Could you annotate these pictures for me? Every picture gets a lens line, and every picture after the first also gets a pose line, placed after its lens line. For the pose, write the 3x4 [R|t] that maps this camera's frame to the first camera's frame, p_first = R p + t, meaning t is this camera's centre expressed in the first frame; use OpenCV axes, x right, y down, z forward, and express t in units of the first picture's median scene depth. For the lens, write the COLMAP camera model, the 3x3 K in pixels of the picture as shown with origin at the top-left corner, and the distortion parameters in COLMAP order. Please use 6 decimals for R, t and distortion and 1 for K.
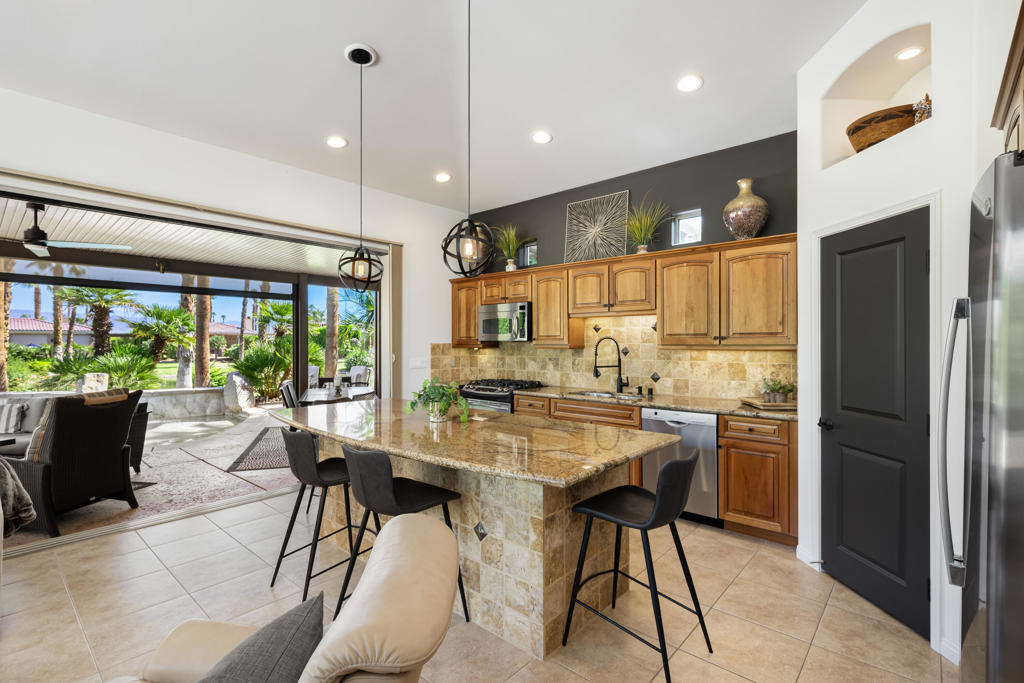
lens RADIAL K [[471.5, 0, 512.0], [0, 471.5, 341.5], [0, 0, 1]] dist [0.000884, 0.000183]
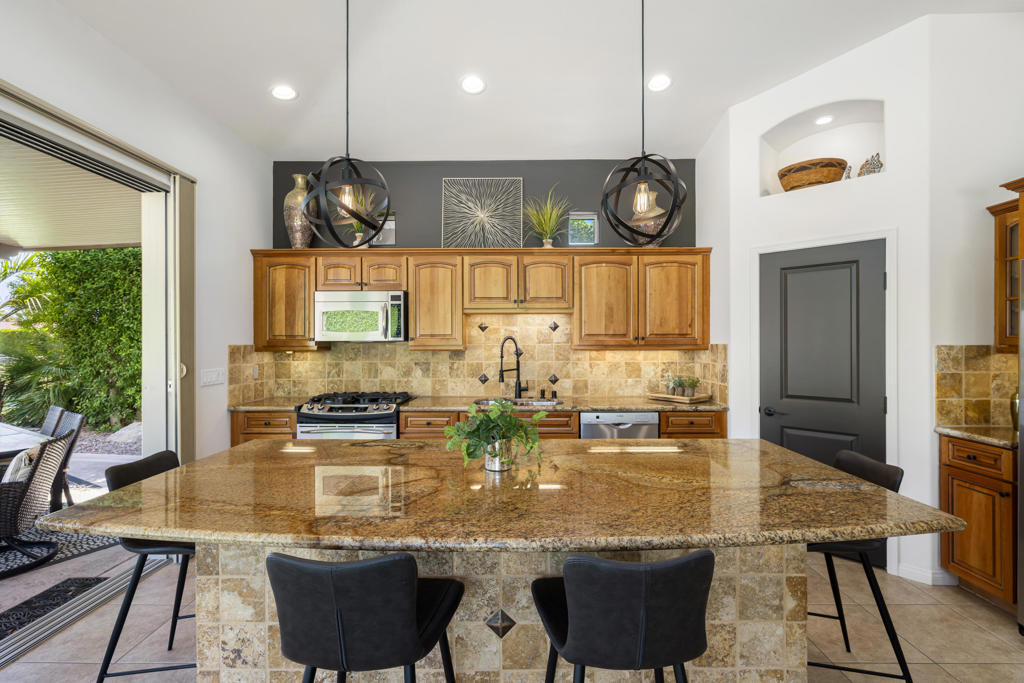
lens RADIAL K [[453.7, 0, 512.0], [0, 453.7, 341.5], [0, 0, 1]] dist [0.000016, -0.000114]
pose [[0.755473, 0.001402, 0.655178, -0.359041], [0.000284, 0.999997, -0.002467, 0.001454], [-0.655180, 0.002050, 0.755470, 0.354667]]
